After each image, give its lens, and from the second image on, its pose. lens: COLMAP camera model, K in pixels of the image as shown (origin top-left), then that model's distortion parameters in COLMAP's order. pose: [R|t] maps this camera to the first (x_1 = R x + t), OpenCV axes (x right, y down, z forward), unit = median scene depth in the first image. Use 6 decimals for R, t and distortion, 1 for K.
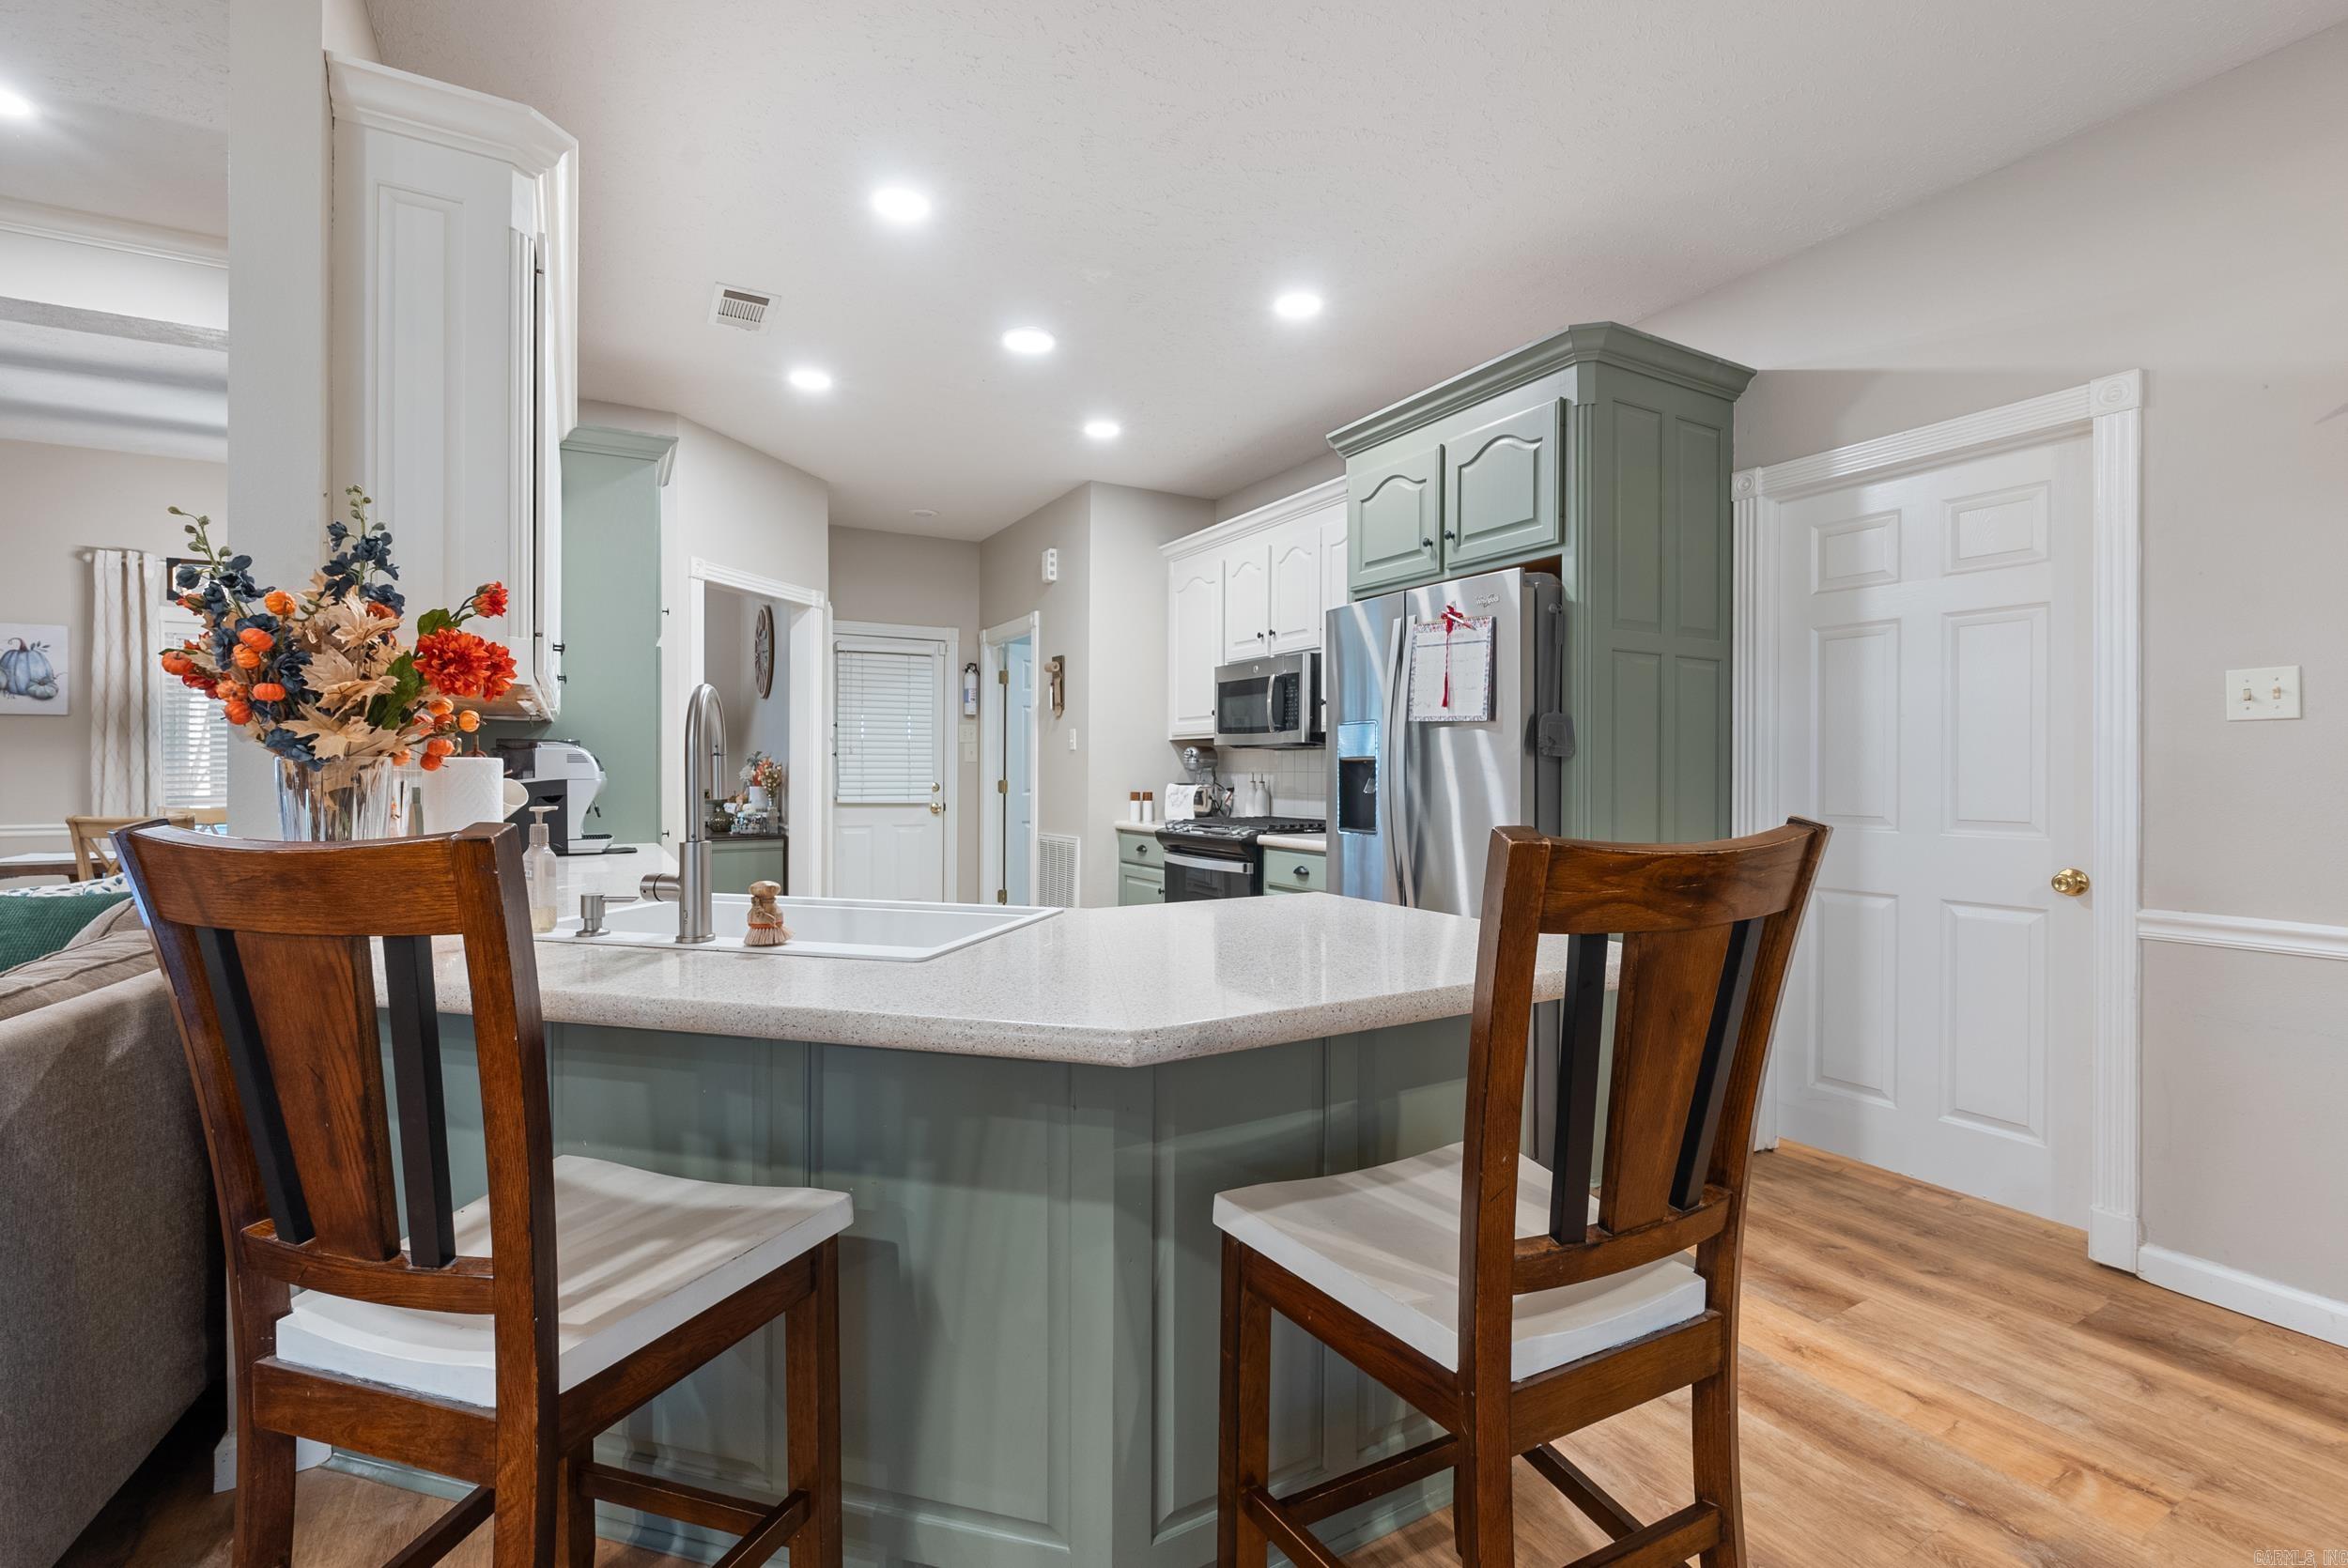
lens RADIAL K [[1037.4, 0, 1172.1], [0, 1037.4, 775.3], [0, 0, 1]] dist [-0.007357, 0.000938]
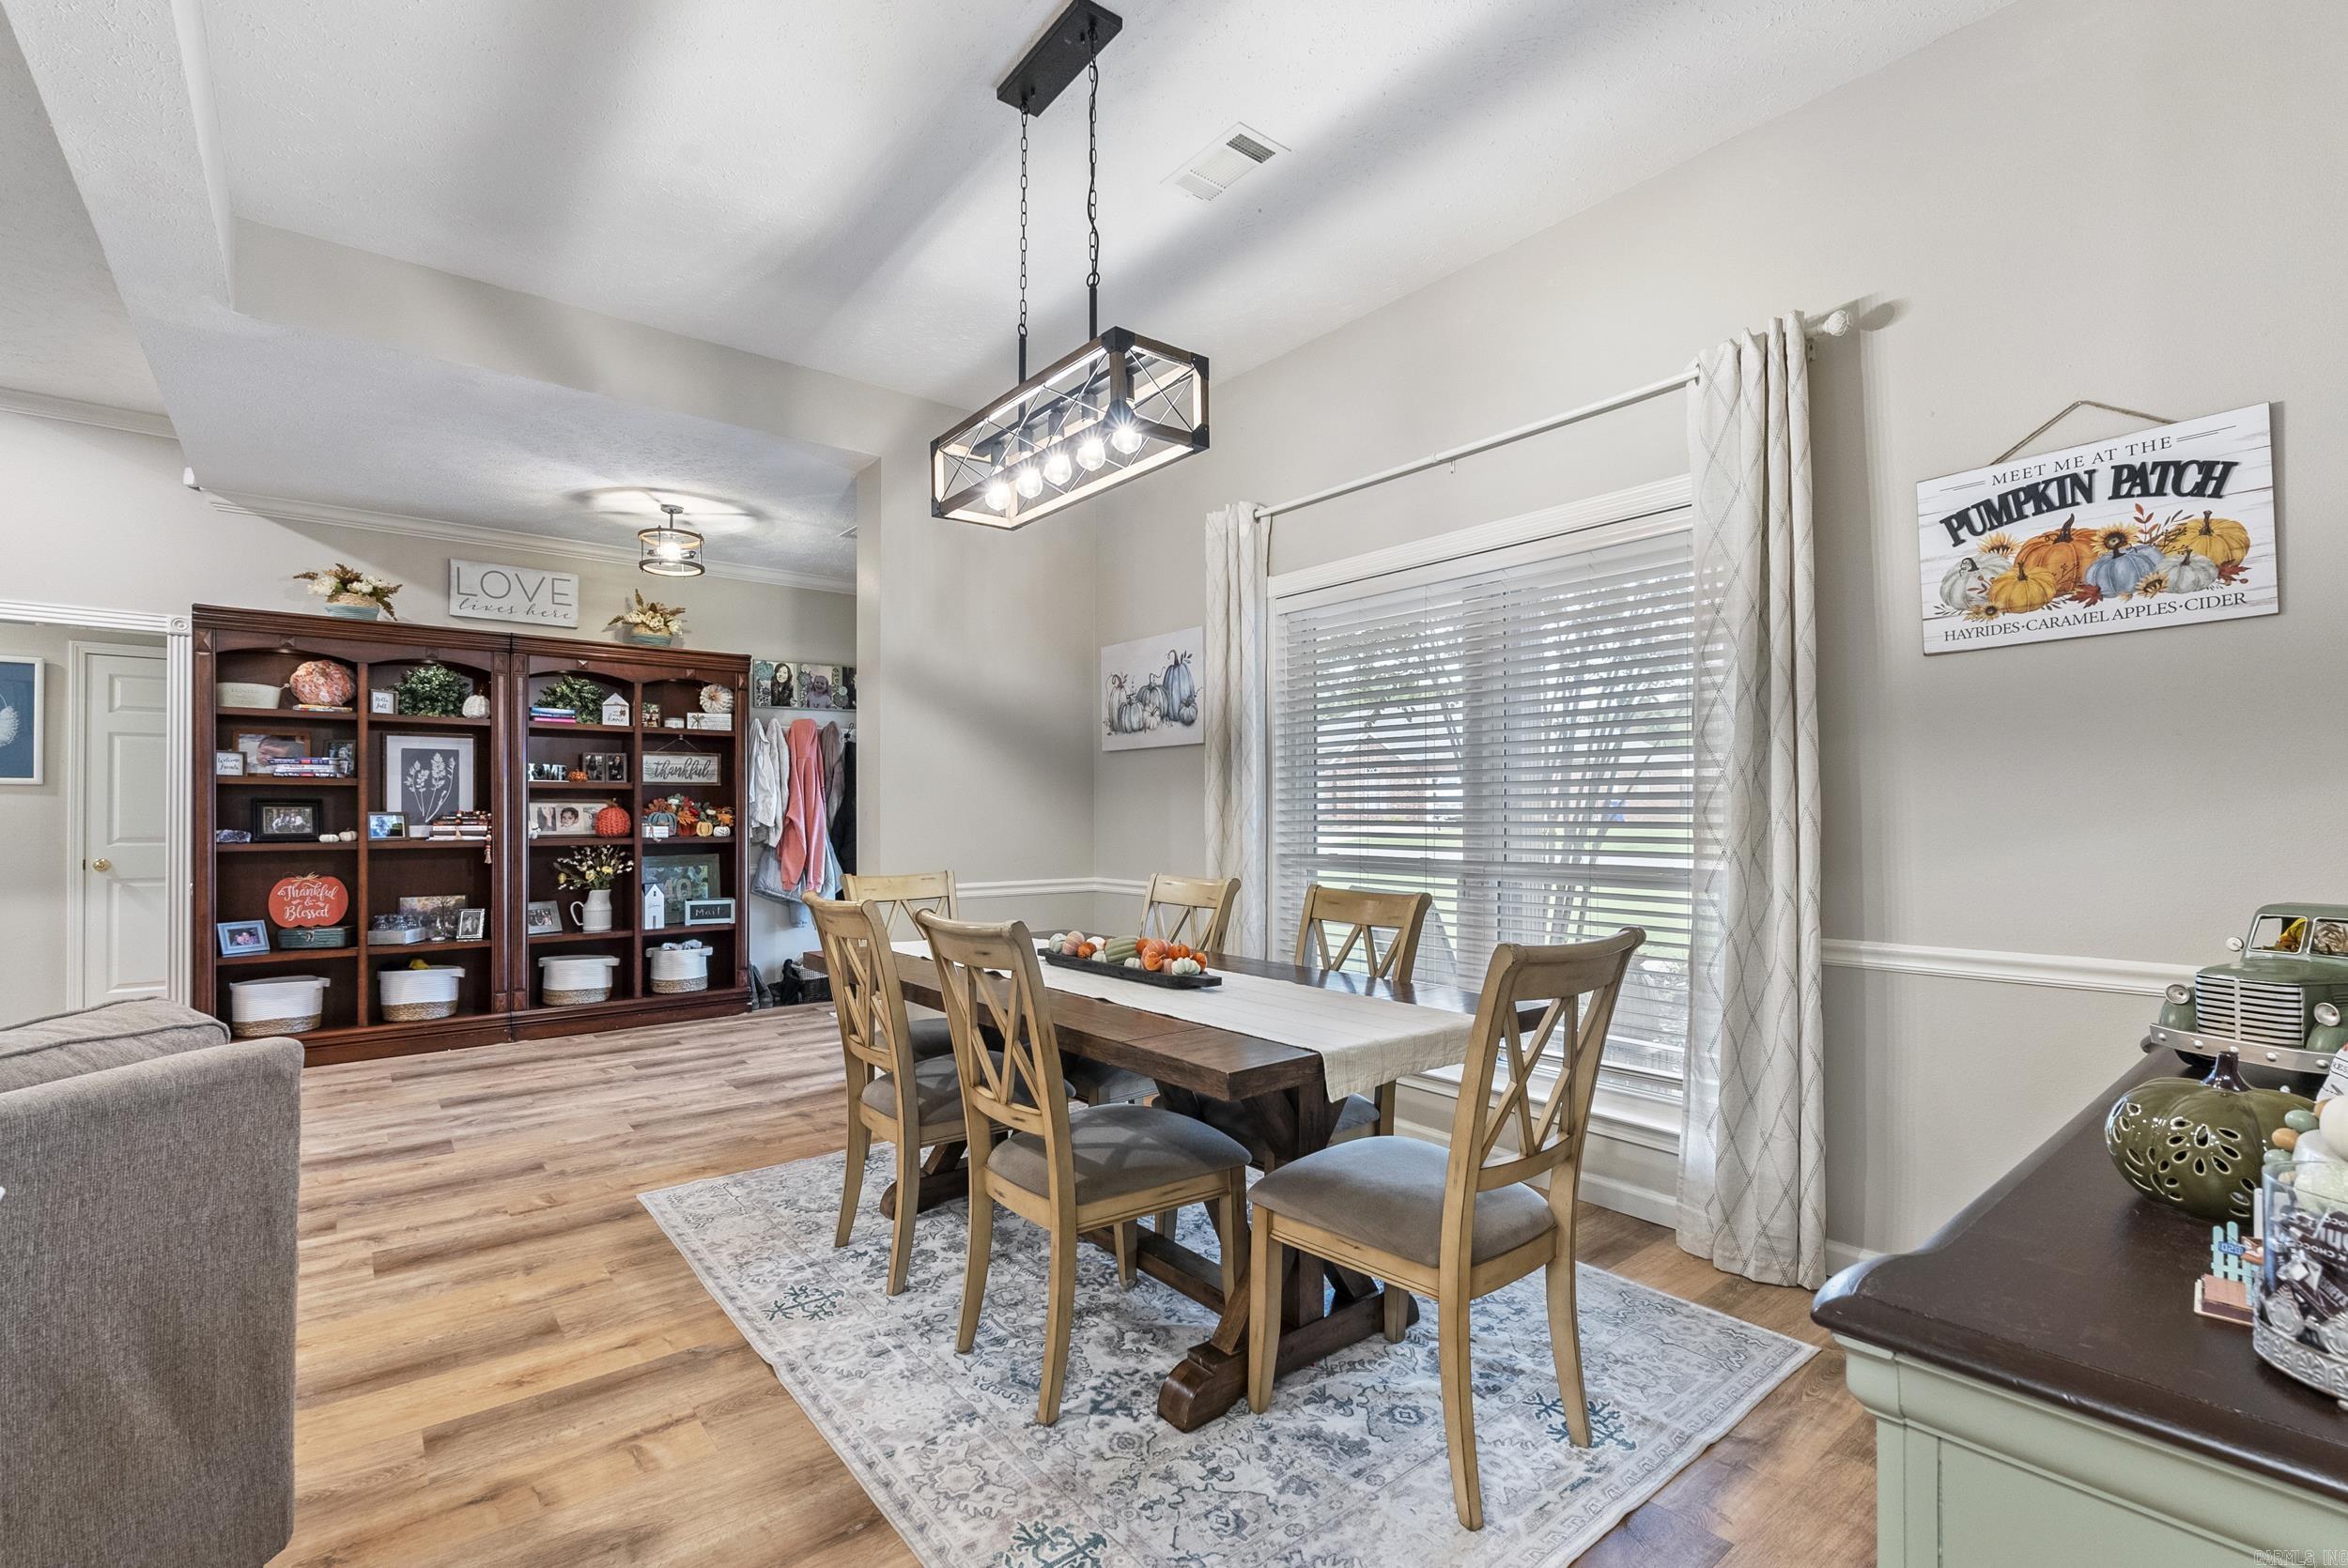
lens RADIAL K [[1037.4, 0, 1174.8], [0, 1037.4, 809.3], [0, 0, 1]] dist [-0.007357, 0.000938]
pose [[0.170062, -0.004897, -0.985421, -0.572623], [-0.004304, 0.999974, -0.005712, -0.009763], [0.985424, 0.005213, 0.170036, 1.496767]]
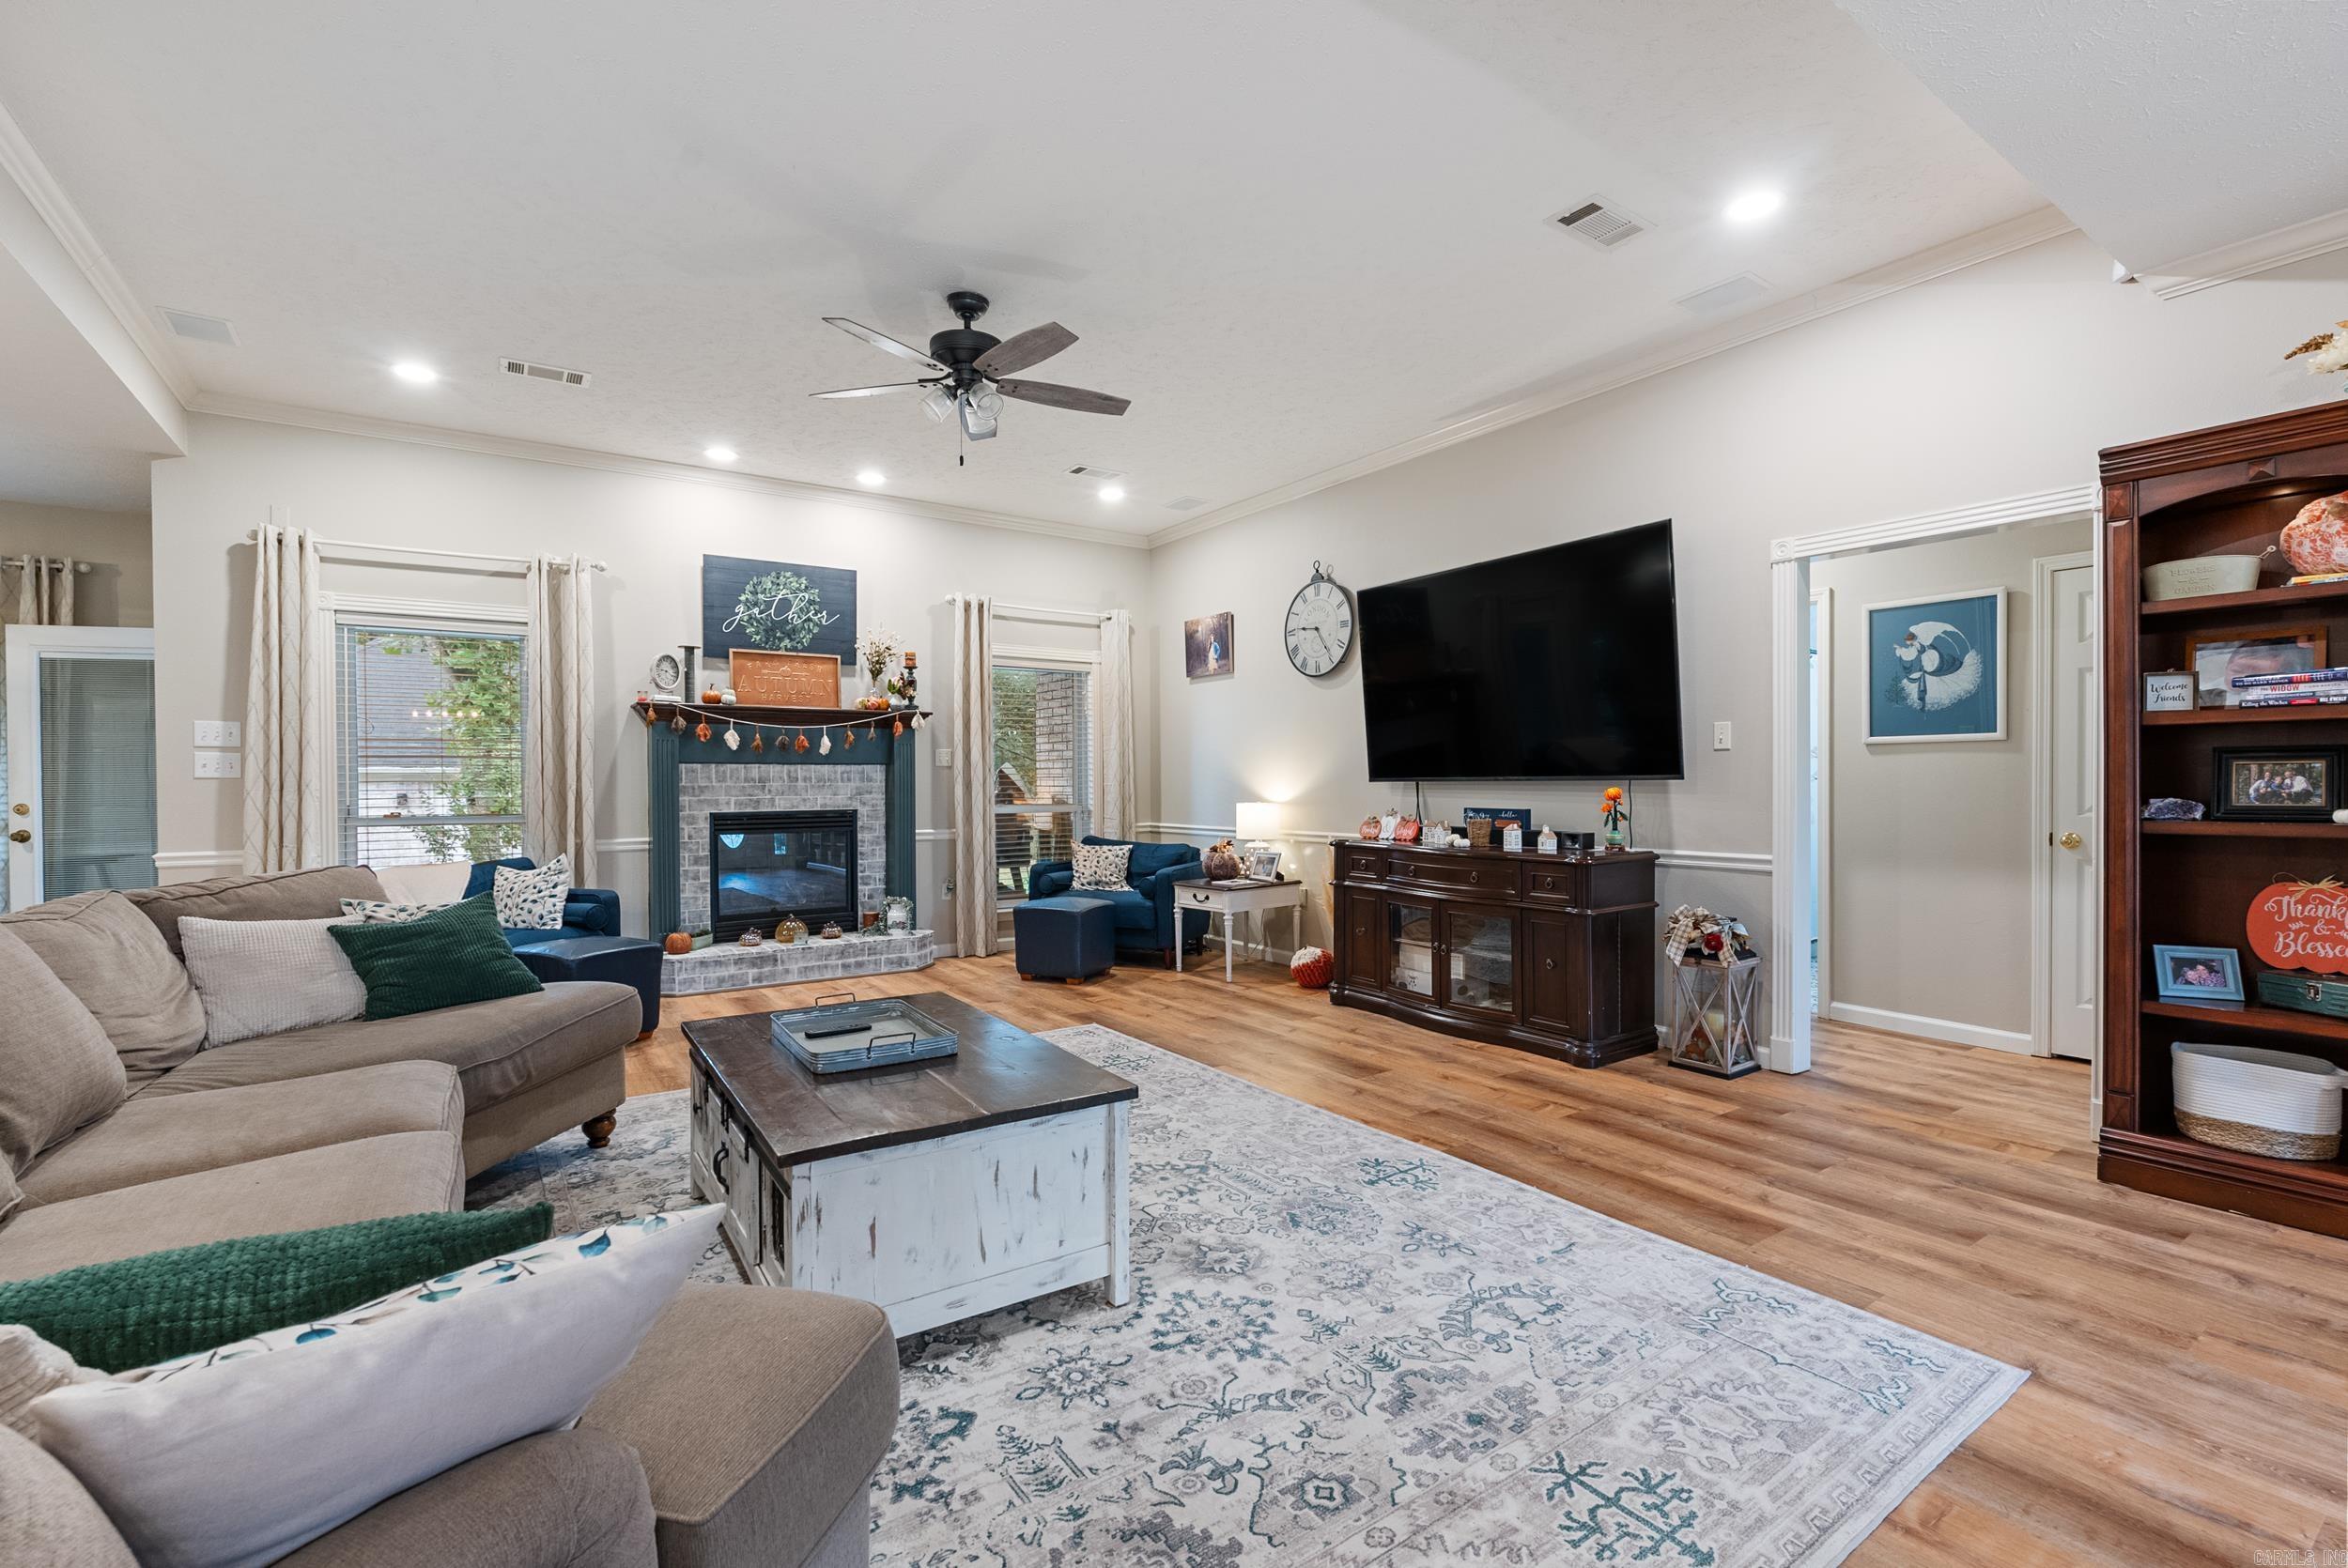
lens RADIAL K [[1037.4, 0, 1178.5], [0, 1037.4, 790.4], [0, 0, 1]] dist [-0.007357, 0.000938]
pose [[-0.996152, 0.005375, -0.087475, -1.275949], [0.004368, 0.999922, 0.011709, -0.004815], [0.087531, 0.011282, -0.996098, 1.262575]]
